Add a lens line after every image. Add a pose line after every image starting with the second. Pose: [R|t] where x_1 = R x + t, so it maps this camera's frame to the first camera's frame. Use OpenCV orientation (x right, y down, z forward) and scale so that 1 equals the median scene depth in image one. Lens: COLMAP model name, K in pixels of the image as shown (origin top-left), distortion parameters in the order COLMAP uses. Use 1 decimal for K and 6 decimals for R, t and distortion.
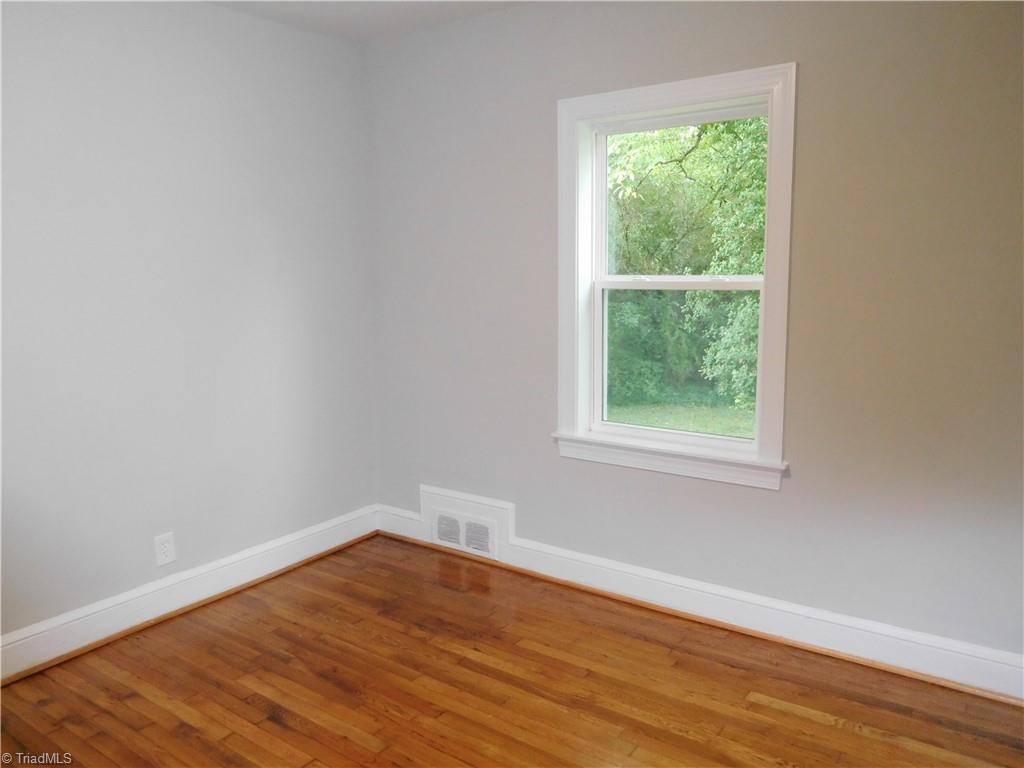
lens RADIAL K [[750.0, 0, 512.0], [0, 750.0, 384.0], [0, 0, 1]] dist [-0.035730, 0.020521]
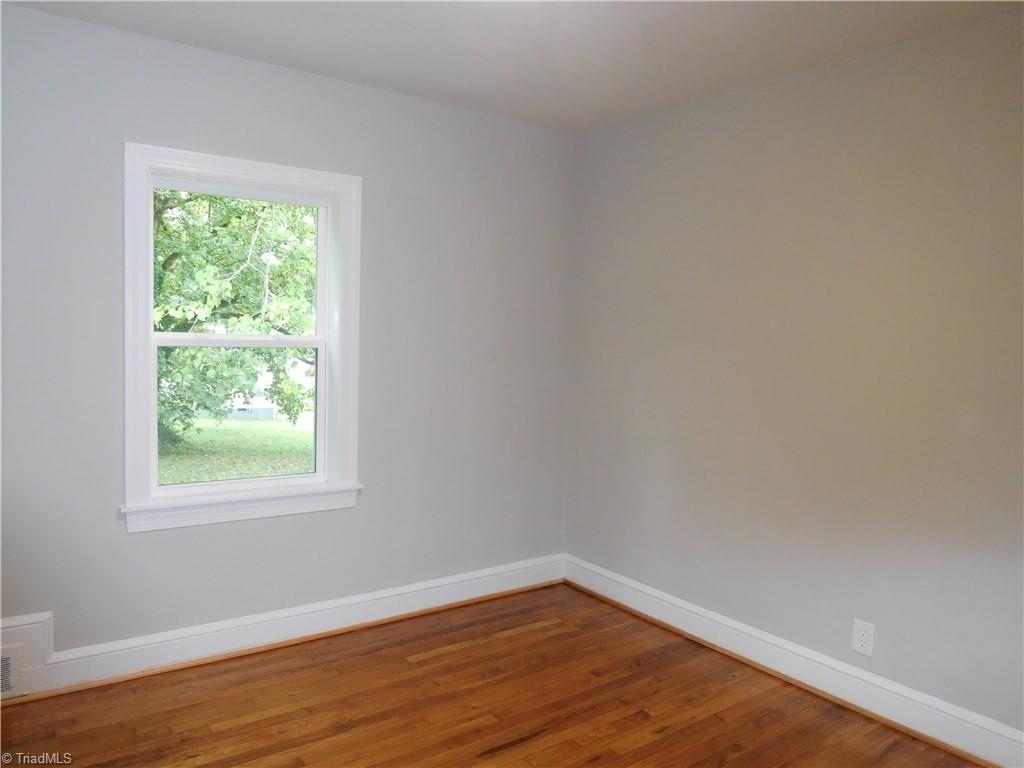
lens RADIAL K [[750.0, 0, 512.0], [0, 750.0, 384.0], [0, 0, 1]] dist [-0.035730, 0.020521]
pose [[0.314865, -0.046768, 0.947983, -0.744223], [0.109472, 0.993909, 0.012673, -0.048567], [-0.942802, 0.099787, 0.318067, 0.332665]]
